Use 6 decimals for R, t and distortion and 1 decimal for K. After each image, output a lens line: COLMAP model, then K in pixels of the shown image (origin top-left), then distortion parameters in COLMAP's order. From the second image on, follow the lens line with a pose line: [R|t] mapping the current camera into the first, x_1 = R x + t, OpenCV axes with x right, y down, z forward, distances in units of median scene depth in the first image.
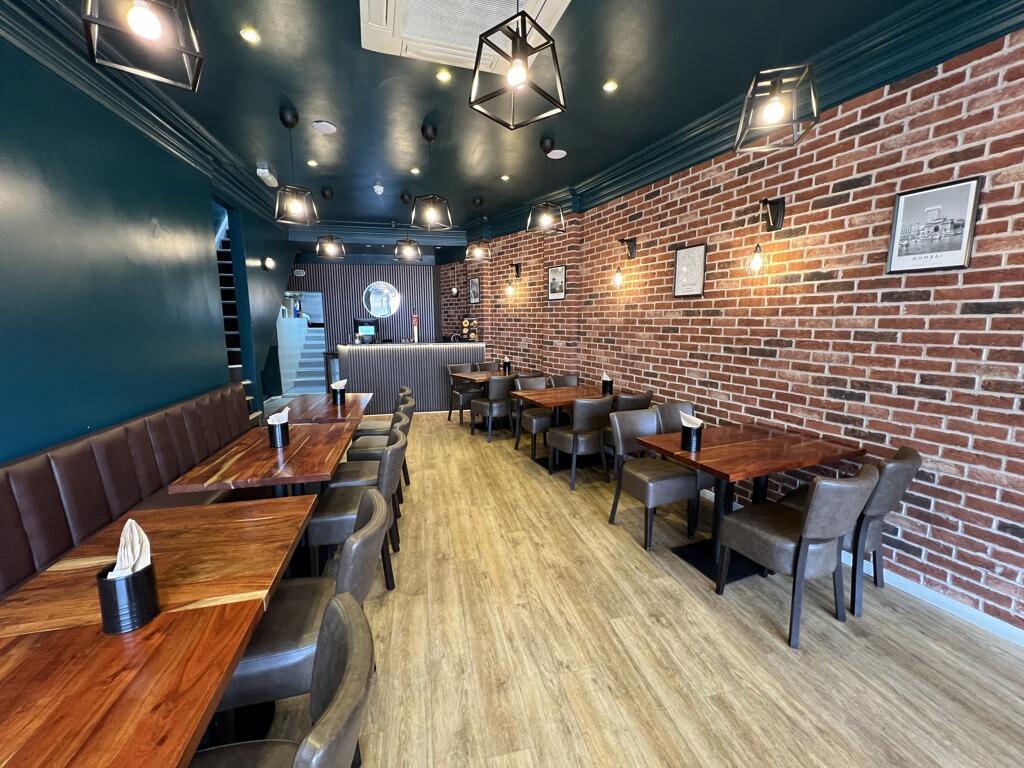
lens RADIAL K [[410.5, 0, 512.0], [0, 410.5, 384.0], [0, 0, 1]] dist [0.001194, 0.000027]
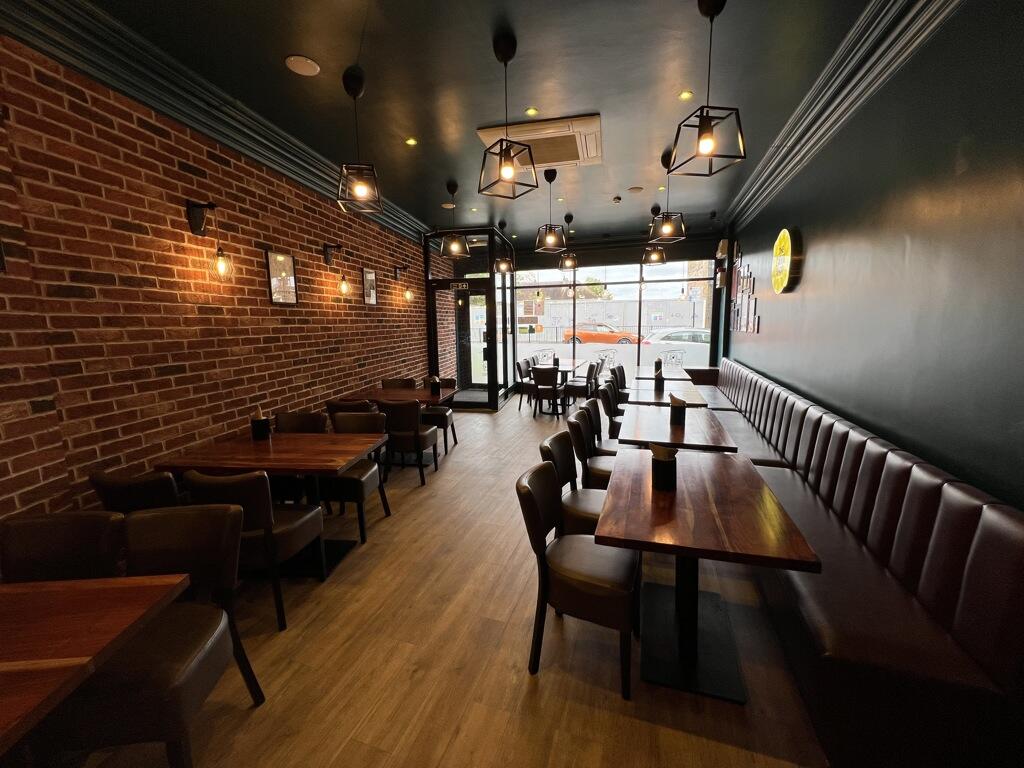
lens RADIAL K [[410.5, 0, 512.0], [0, 410.5, 384.0], [0, 0, 1]] dist [0.001194, 0.000027]
pose [[-0.851577, -0.064482, 0.520249, -0.567700], [0.098249, 0.955191, 0.279210, -0.258070], [-0.514940, 0.288882, -0.807083, 1.606319]]
